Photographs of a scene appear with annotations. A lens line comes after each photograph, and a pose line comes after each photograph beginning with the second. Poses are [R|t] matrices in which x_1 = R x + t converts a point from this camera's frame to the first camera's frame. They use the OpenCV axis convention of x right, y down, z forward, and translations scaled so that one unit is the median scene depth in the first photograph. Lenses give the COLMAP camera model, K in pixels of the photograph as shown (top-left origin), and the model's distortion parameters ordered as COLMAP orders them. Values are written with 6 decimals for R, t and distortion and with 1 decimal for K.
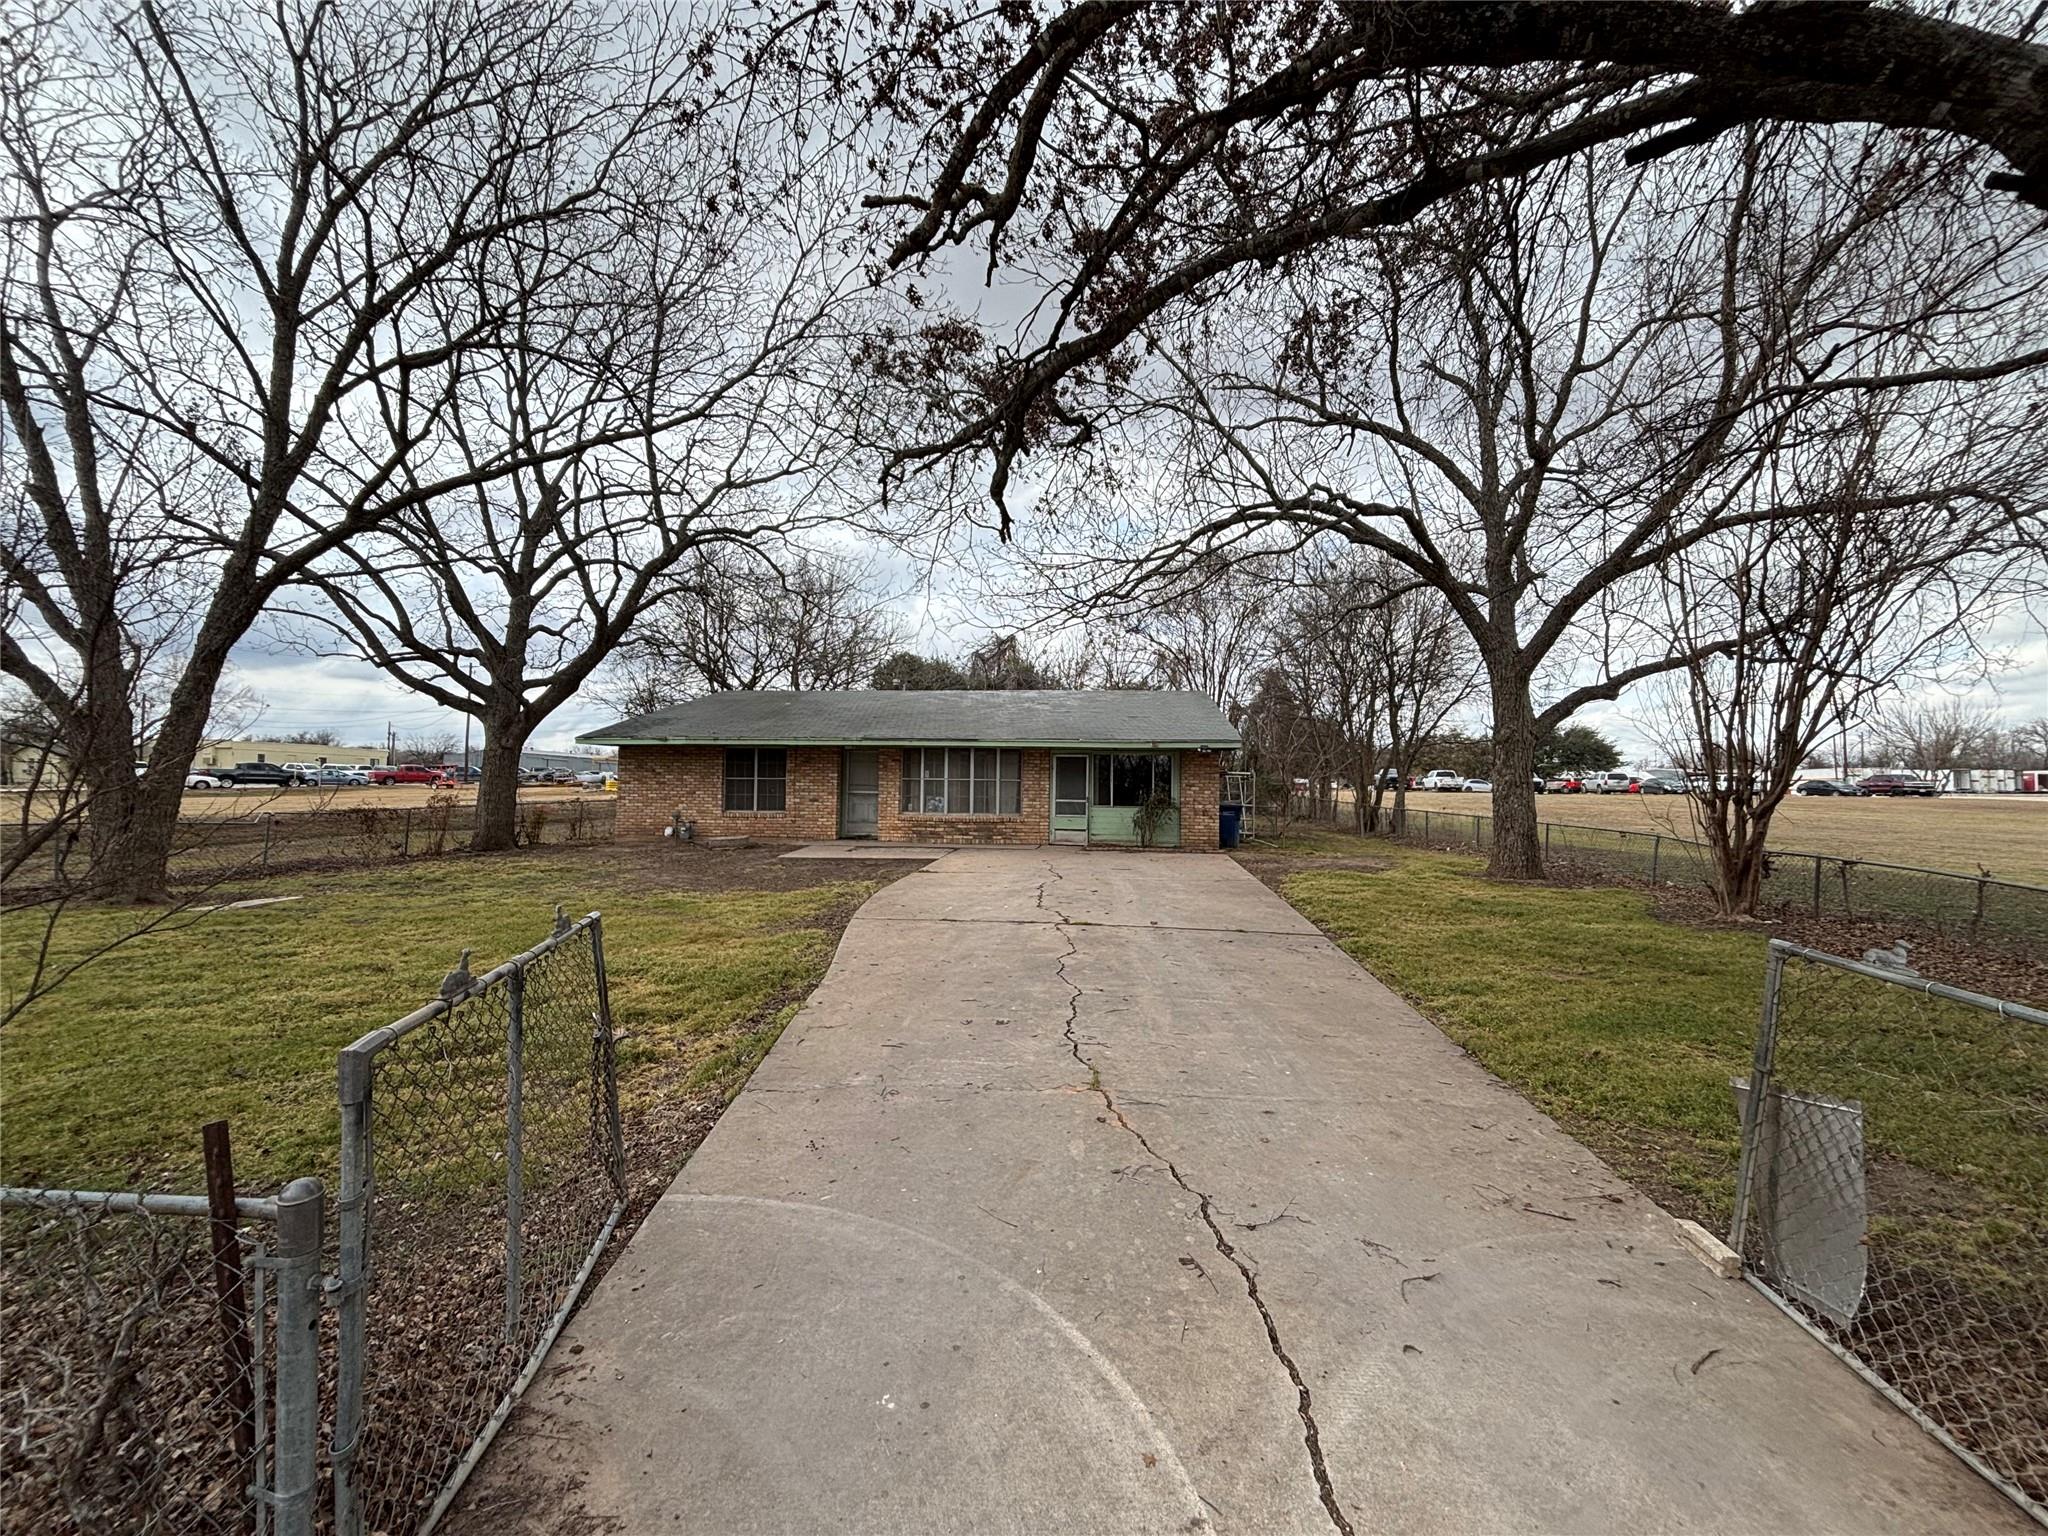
lens RADIAL K [[830.3, 0, 1022.2], [0, 830.3, 766.4], [0, 0, 1]] dist [0.000532, 0.000344]
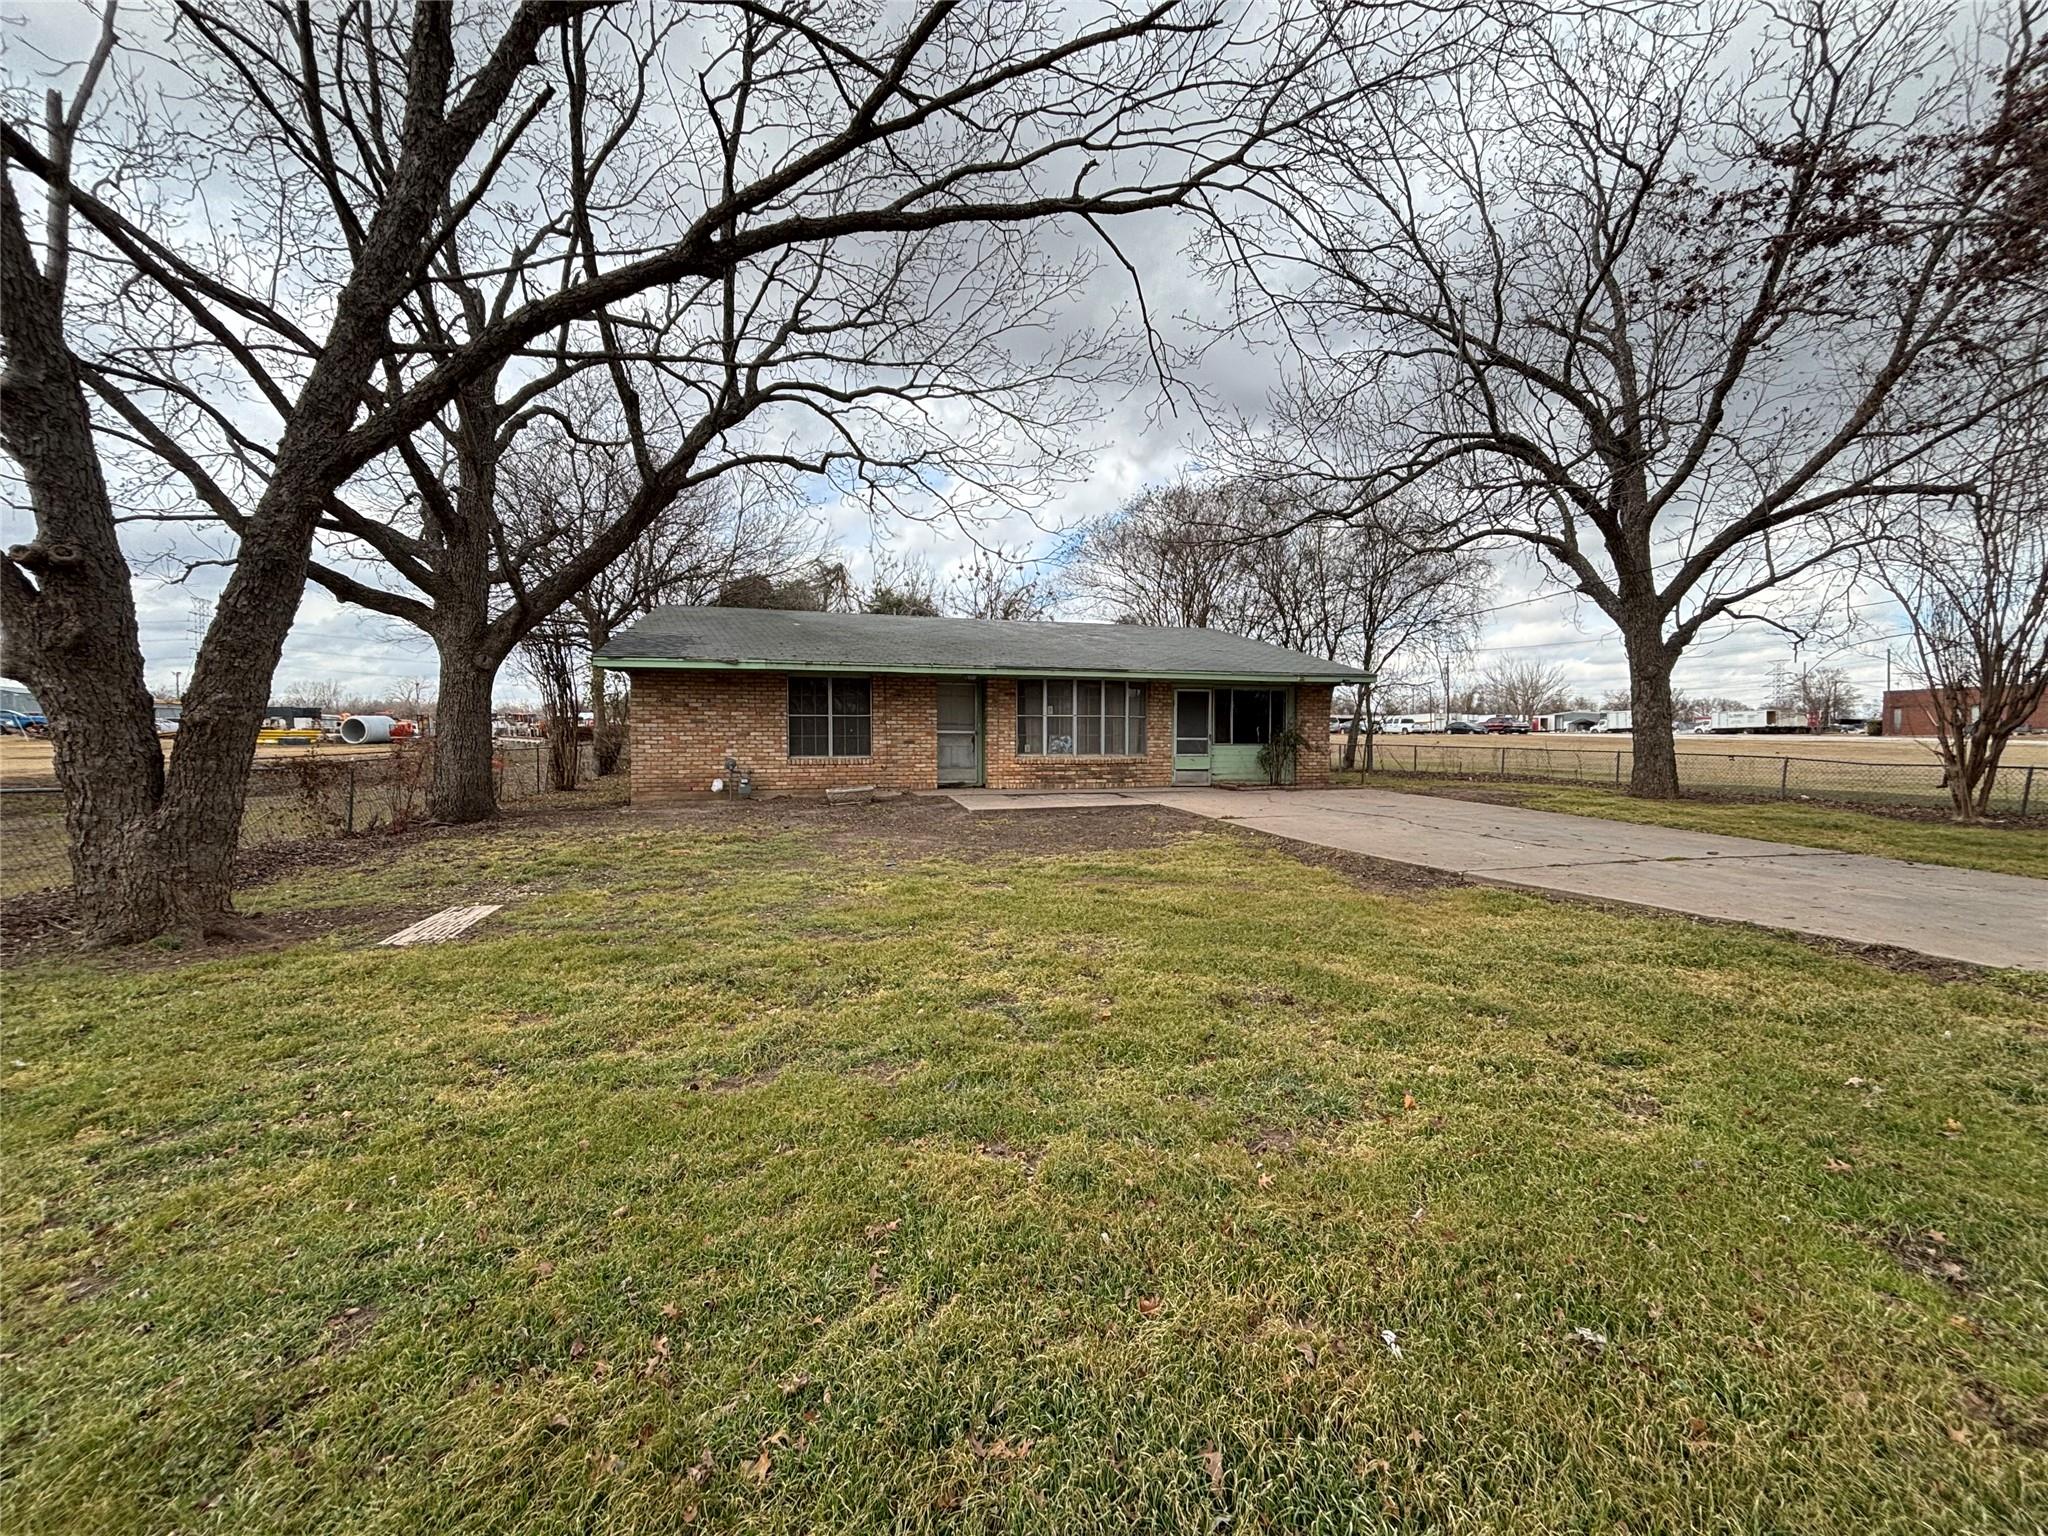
lens RADIAL K [[830.3, 0, 1024.9], [0, 830.3, 773.5], [0, 0, 1]] dist [0.000532, 0.000344]
pose [[0.932352, -0.025860, 0.360625, -0.439726], [-0.000112, 0.997418, 0.071814, 0.012959], [-0.361551, -0.066996, 0.929942, 0.191189]]
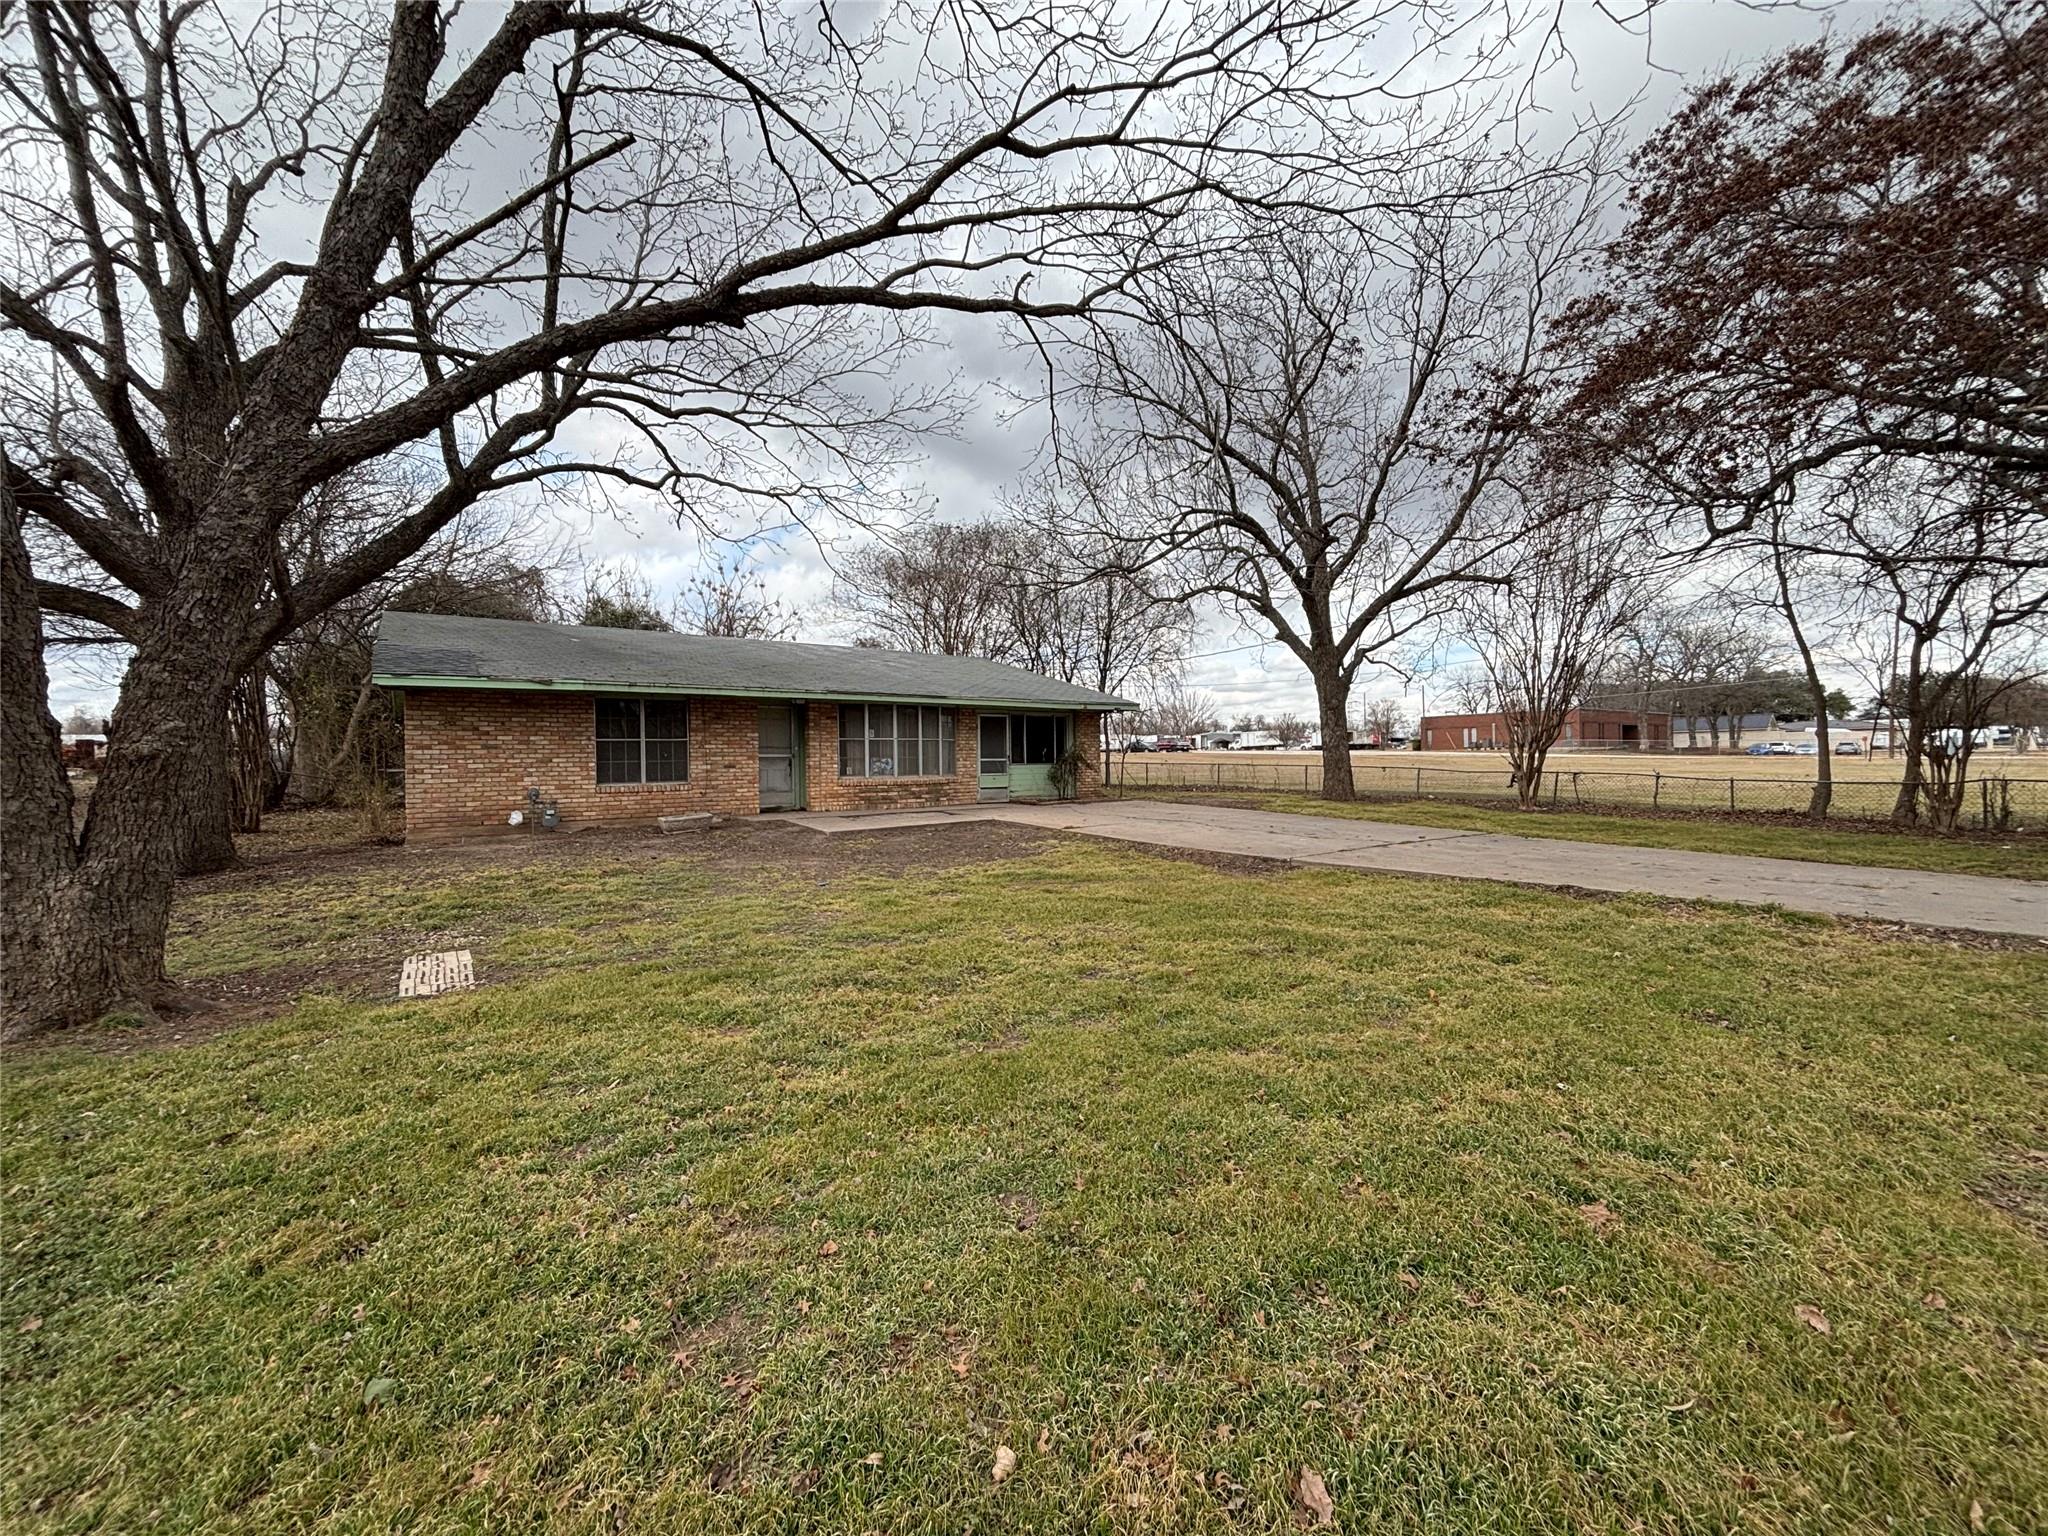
lens RADIAL K [[830.3, 0, 1028.9], [0, 830.3, 774.0], [0, 0, 1]] dist [0.000532, 0.000344]
pose [[0.738824, -0.033259, 0.673077, -0.576435], [0.001359, 0.998853, 0.047864, 0.010056], [-0.673897, -0.034449, 0.738022, 0.211071]]
